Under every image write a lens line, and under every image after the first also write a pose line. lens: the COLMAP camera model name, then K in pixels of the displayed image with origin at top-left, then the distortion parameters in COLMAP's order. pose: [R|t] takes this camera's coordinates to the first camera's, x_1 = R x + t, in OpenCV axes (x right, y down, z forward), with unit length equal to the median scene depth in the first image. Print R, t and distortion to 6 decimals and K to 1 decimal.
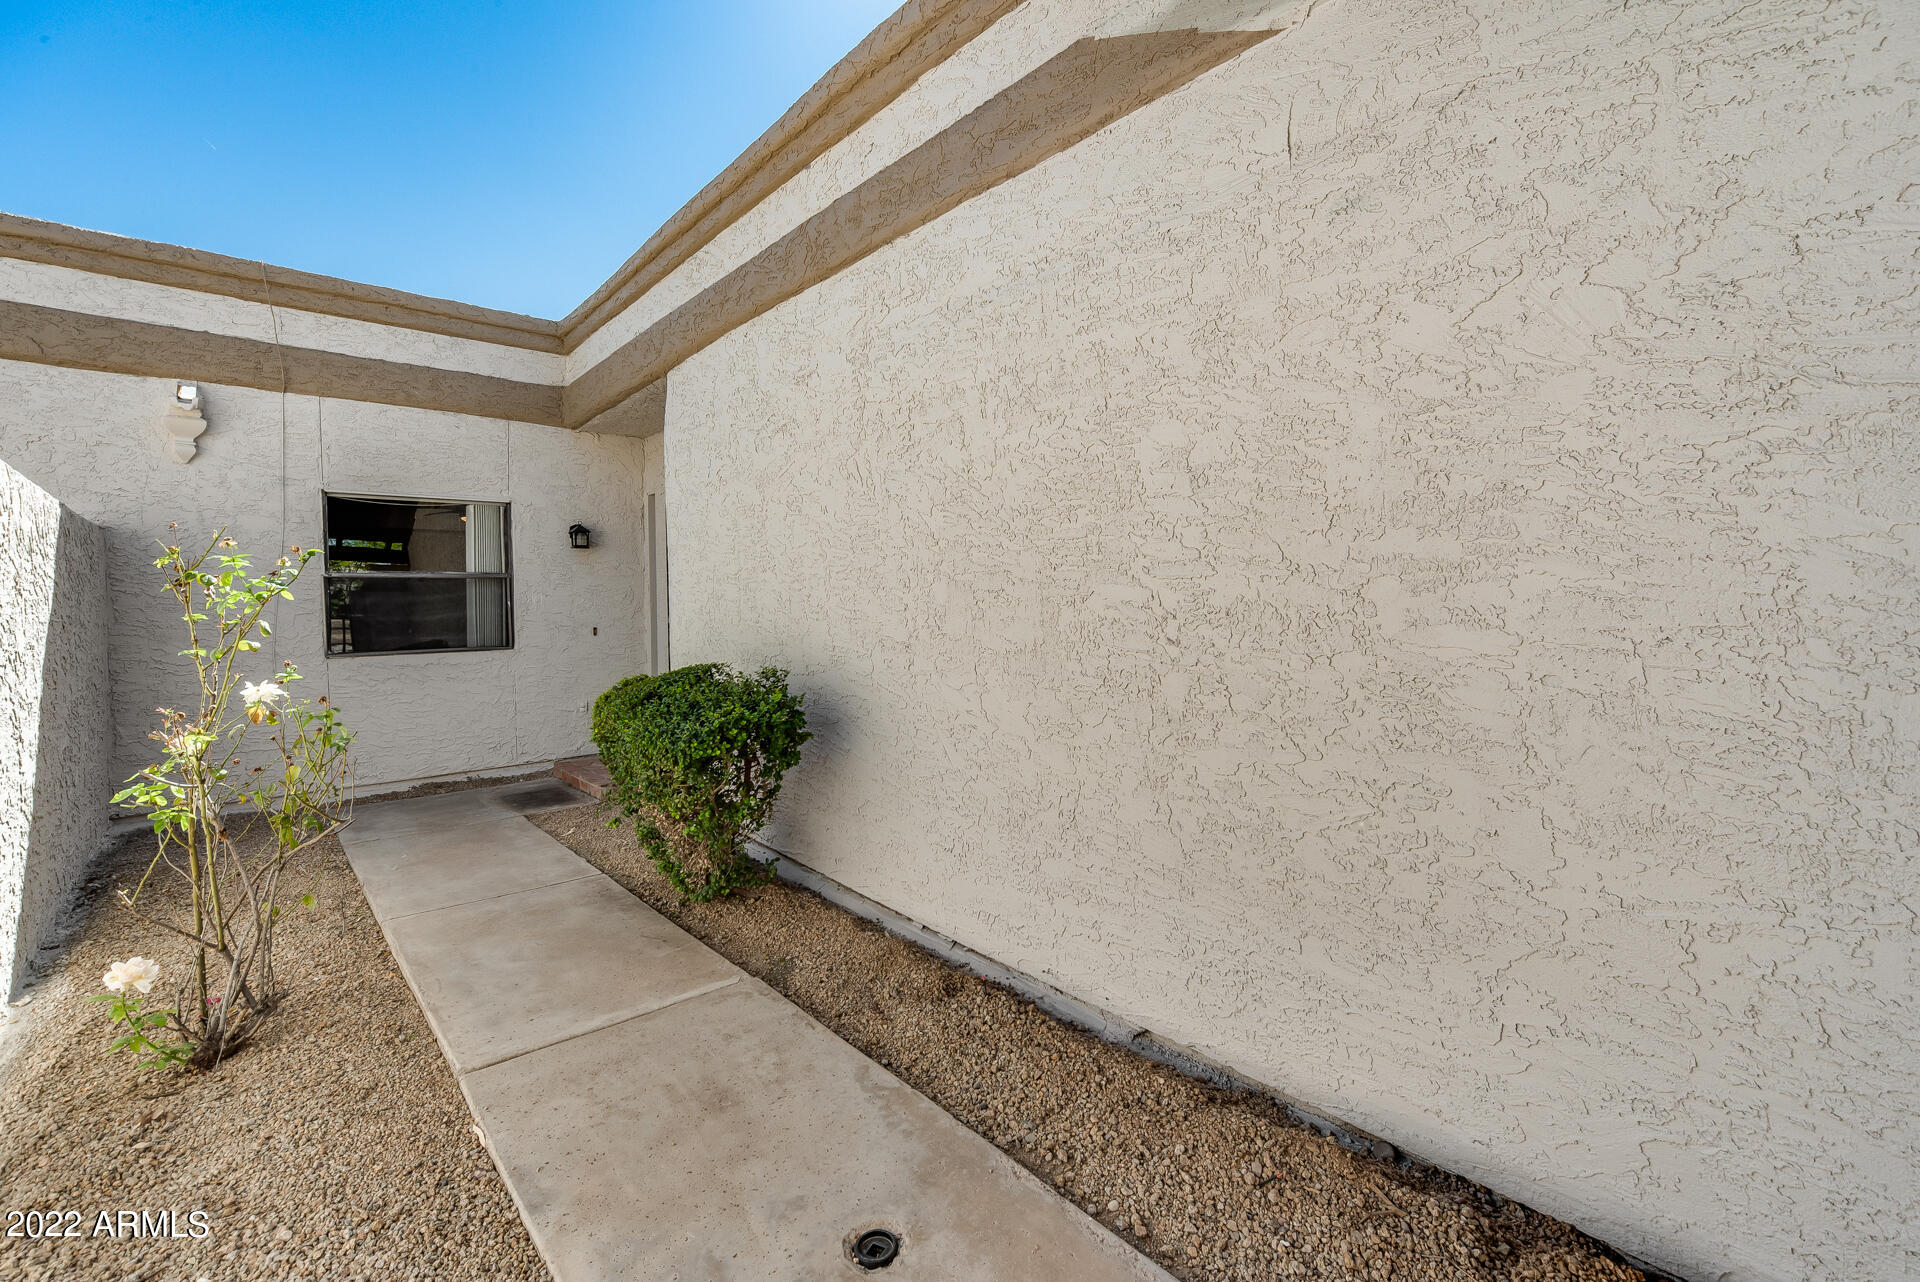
lens RADIAL K [[789.1, 0, 980.6], [0, 789.1, 605.1], [0, 0, 1]] dist [-0.002549, -0.000229]
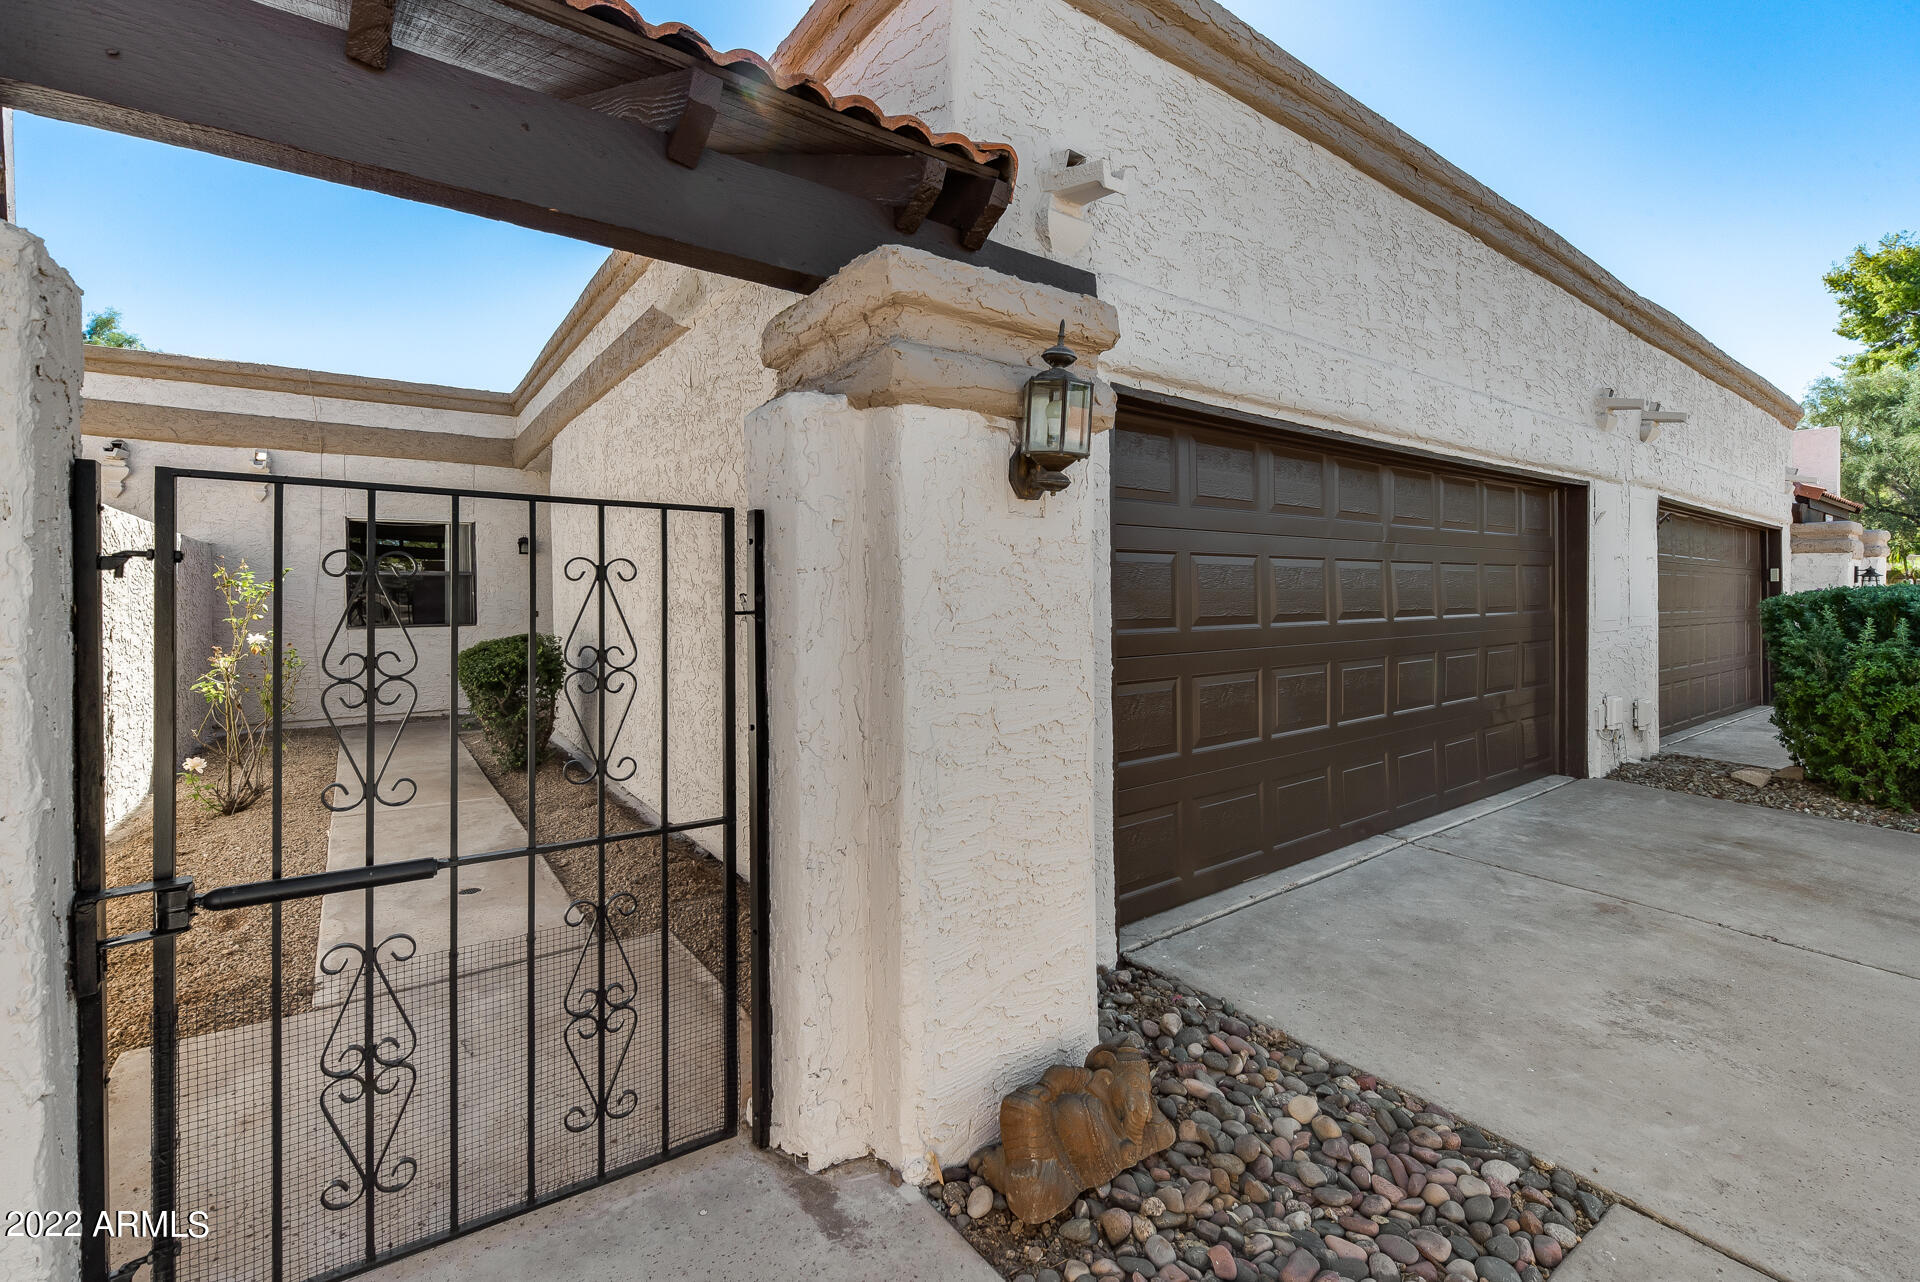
lens RADIAL K [[789.1, 0, 958.6], [0, 789.1, 593.3], [0, 0, 1]] dist [-0.002549, -0.000229]
pose [[0.994358, 0.010532, -0.105552, 0.524159], [-0.010719, 0.999942, -0.001205, -0.012488], [0.105533, 0.002329, 0.994413, -0.397925]]
